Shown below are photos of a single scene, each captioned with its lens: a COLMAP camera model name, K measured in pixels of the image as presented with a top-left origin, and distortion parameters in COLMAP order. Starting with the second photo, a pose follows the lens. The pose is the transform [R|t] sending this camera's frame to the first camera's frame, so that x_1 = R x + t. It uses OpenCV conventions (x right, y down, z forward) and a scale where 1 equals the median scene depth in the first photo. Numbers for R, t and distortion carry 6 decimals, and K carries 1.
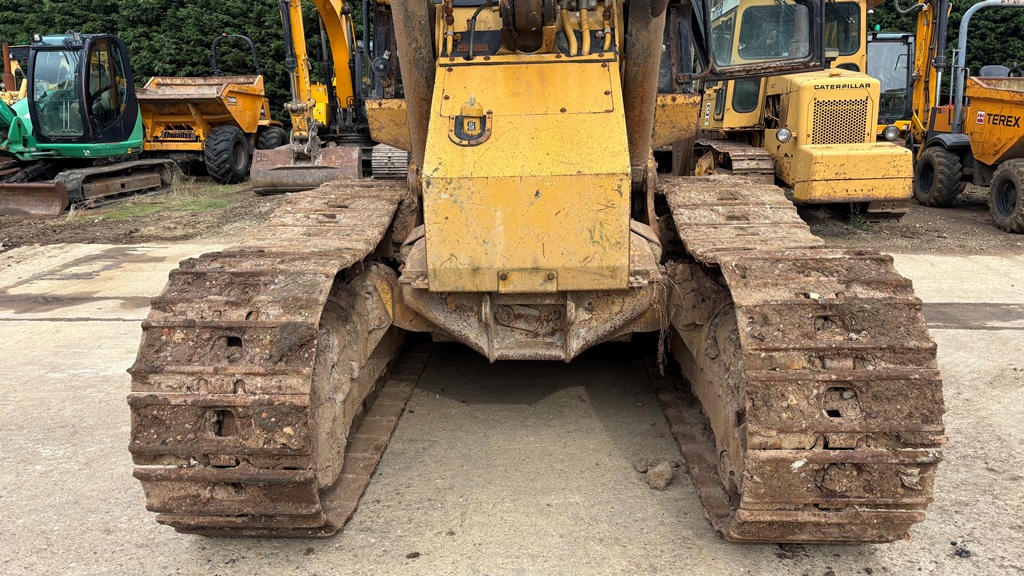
lens RADIAL K [[762.7, 0, 518.2], [0, 762.7, 270.5], [0, 0, 1]] dist [0.033556, -0.002139]
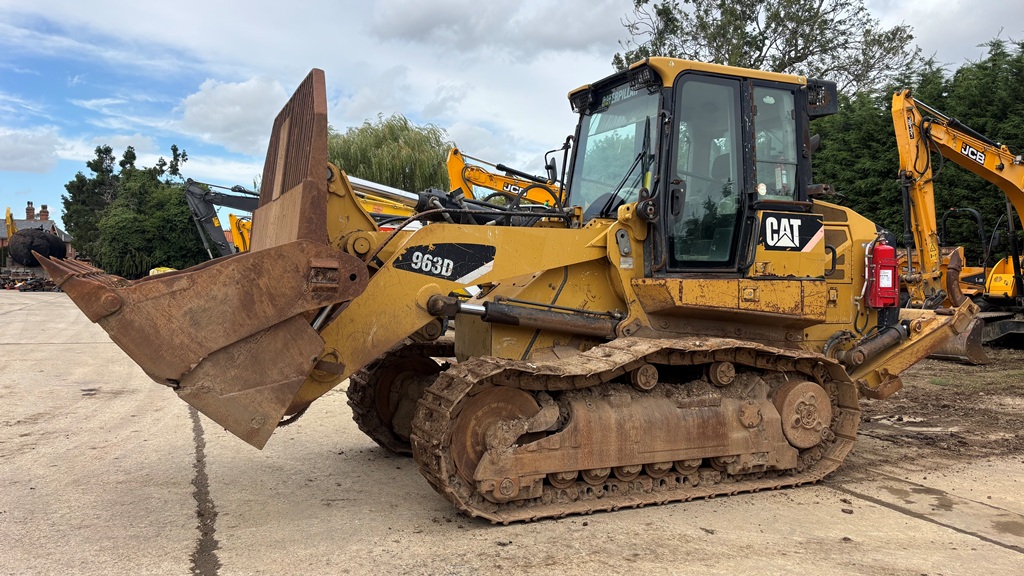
lens RADIAL K [[774.0, 0, 509.8], [0, 774.0, 290.8], [0, 0, 1]] dist [0.037677, -0.004941]
pose [[0.444598, 0.046047, -0.894546, 0.428661], [-0.205951, 0.977177, -0.052059, -0.021574], [0.871732, 0.207378, 0.443934, 0.023549]]
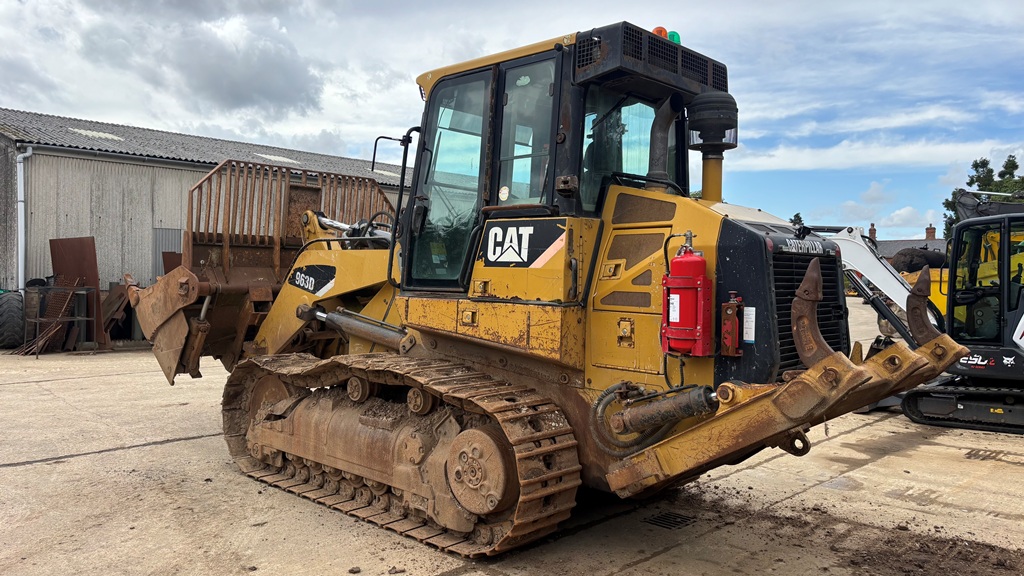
lens RADIAL K [[750.8, 0, 514.7], [0, 750.8, 273.1], [0, 0, 1]] dist [0.085680, -0.116378]
pose [[-0.641607, 0.006624, -0.767005, 0.360786], [-0.165462, 0.975224, 0.146833, -0.156772], [0.748974, 0.221120, -0.624615, 0.610531]]
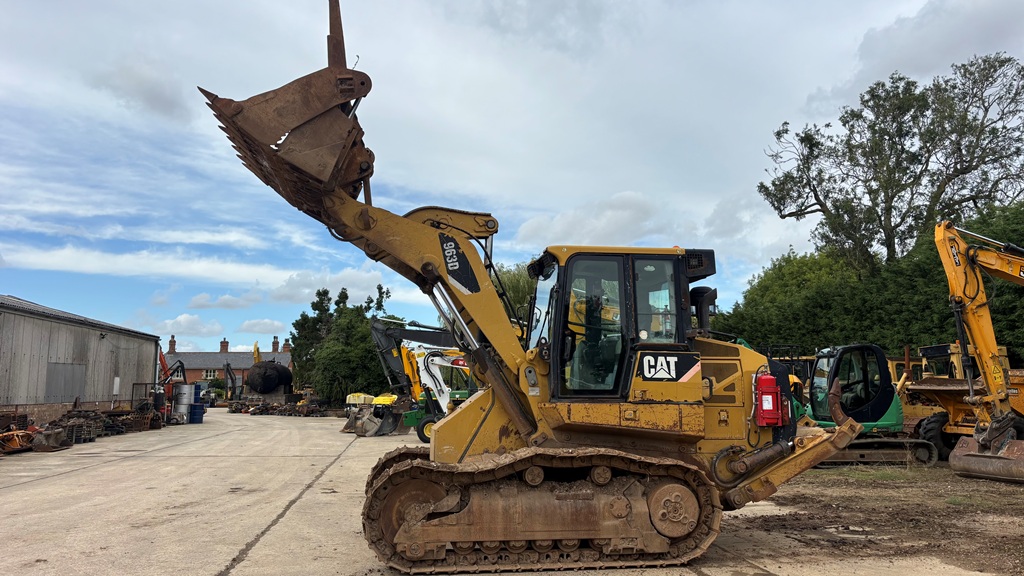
lens RADIAL K [[774.0, 0, 509.8], [0, 774.0, 290.8], [0, 0, 1]] dist [0.037677, -0.004941]
pose [[0.196987, -0.107896, -0.974451, 0.665451], [-0.209591, 0.966314, -0.149364, -0.056541], [0.957741, 0.233659, 0.167737, 0.138201]]
